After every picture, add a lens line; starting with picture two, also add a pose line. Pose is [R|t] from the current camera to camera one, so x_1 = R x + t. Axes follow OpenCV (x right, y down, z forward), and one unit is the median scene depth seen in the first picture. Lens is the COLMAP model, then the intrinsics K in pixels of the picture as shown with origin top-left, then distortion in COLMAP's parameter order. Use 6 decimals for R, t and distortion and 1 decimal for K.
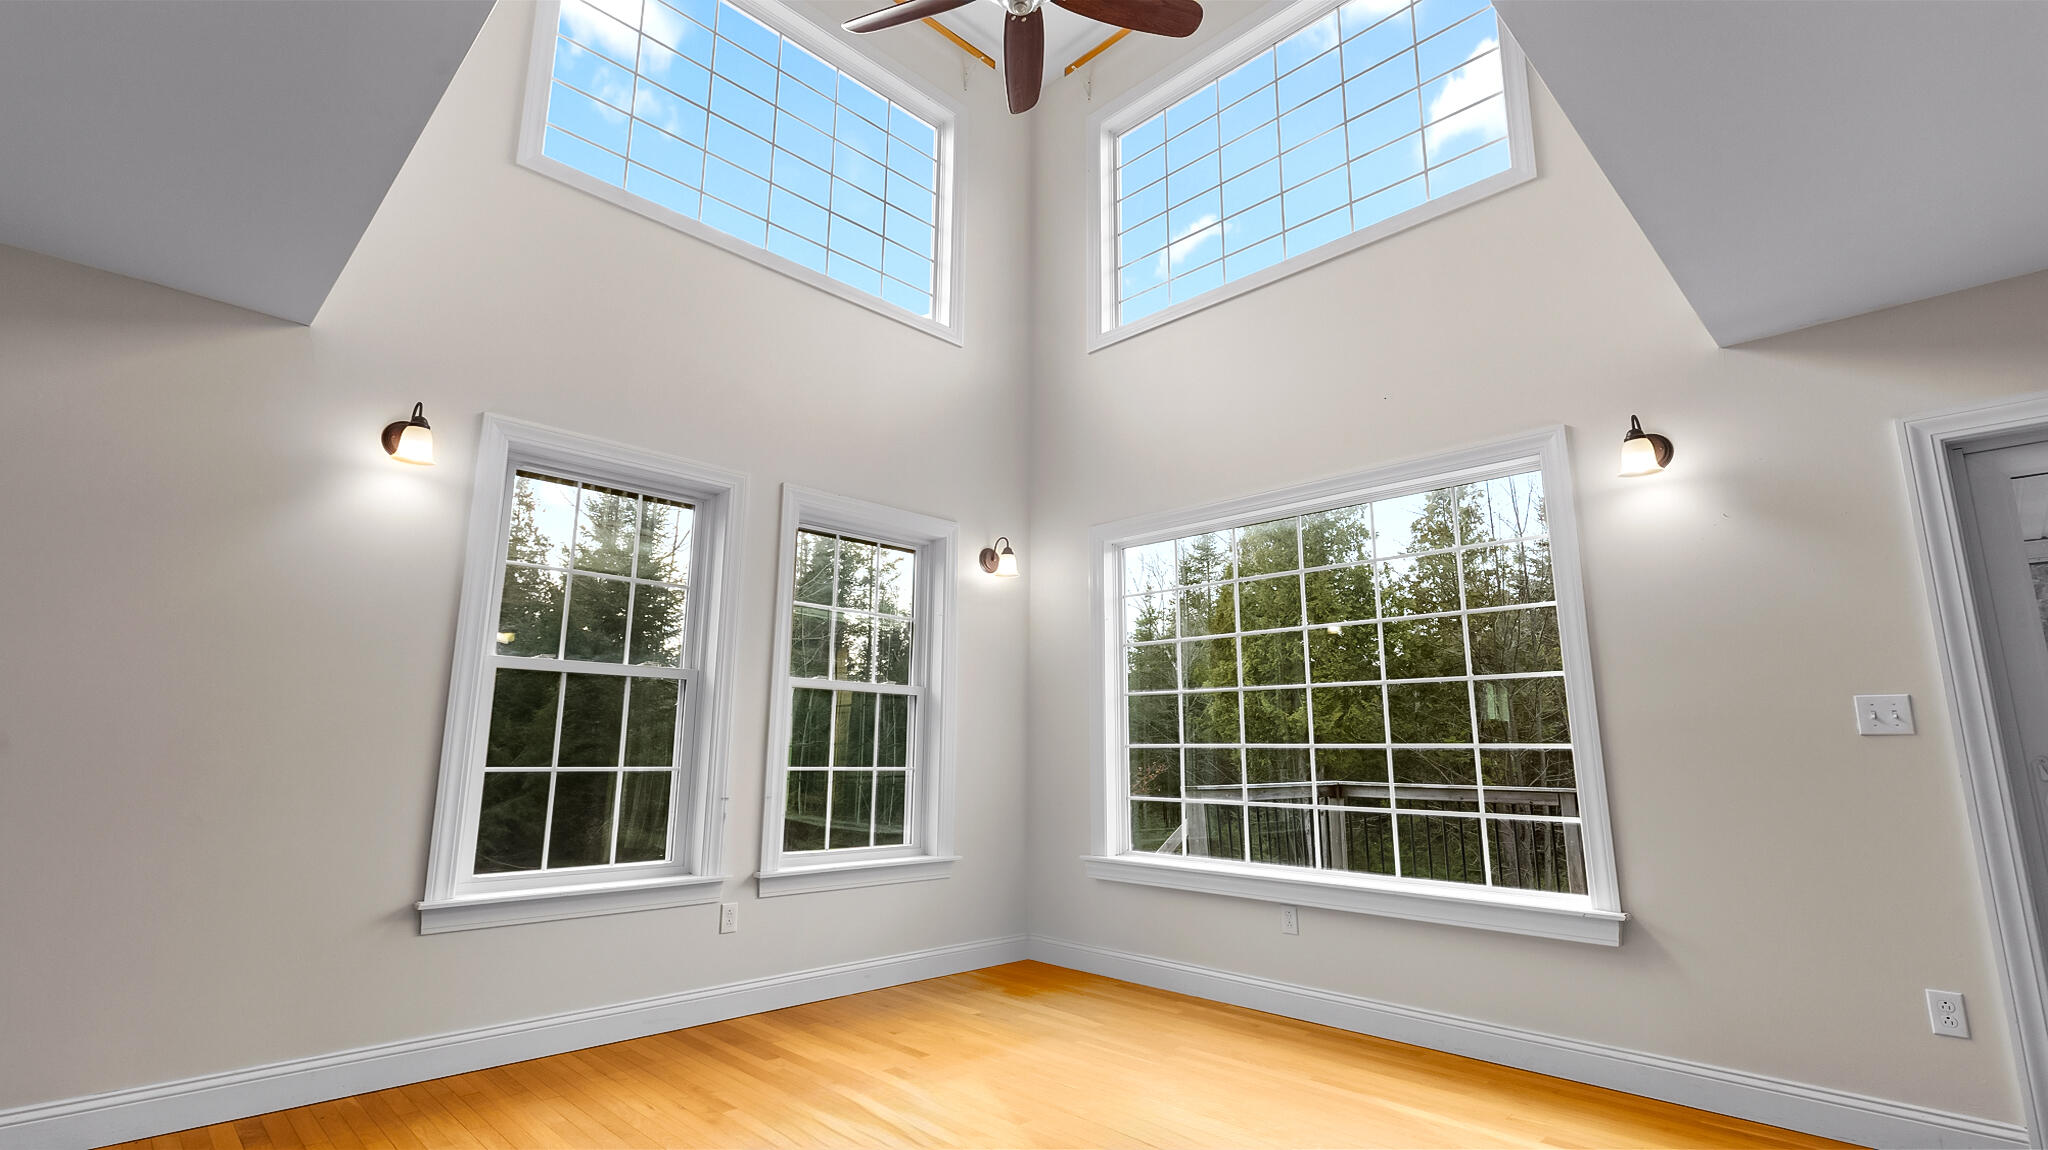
lens RADIAL K [[964.8, 0, 1010.7], [0, 964.8, 553.2], [0, 0, 1]] dist [-0.002629, -0.001263]
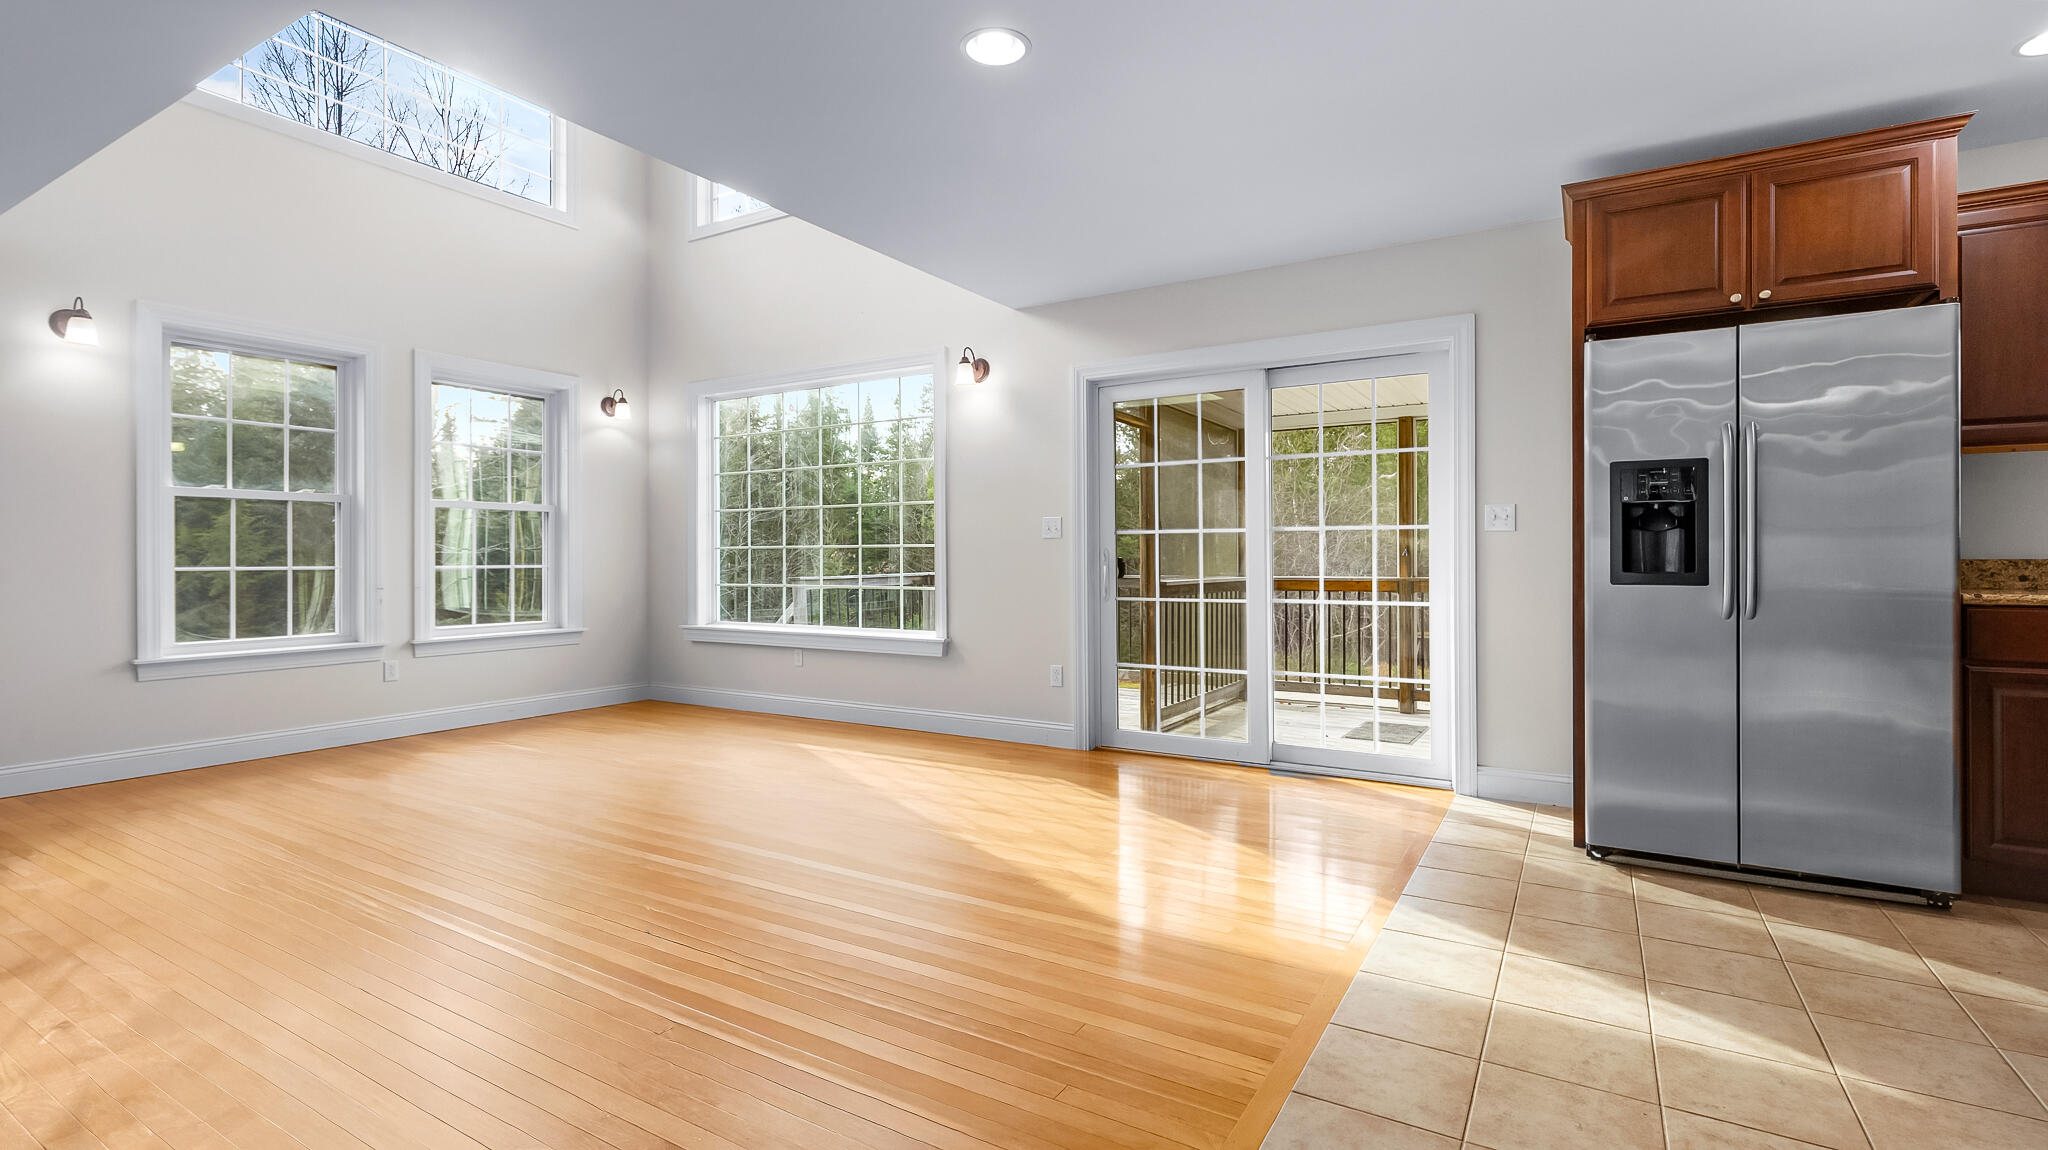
lens RADIAL K [[964.8, 0, 1010.7], [0, 964.8, 553.2], [0, 0, 1]] dist [-0.002629, -0.001263]
pose [[0.971997, -0.011429, 0.234714, 0.259015], [-0.036312, 0.979515, 0.198072, -0.100540], [-0.232170, -0.201048, 0.951671, -0.512612]]
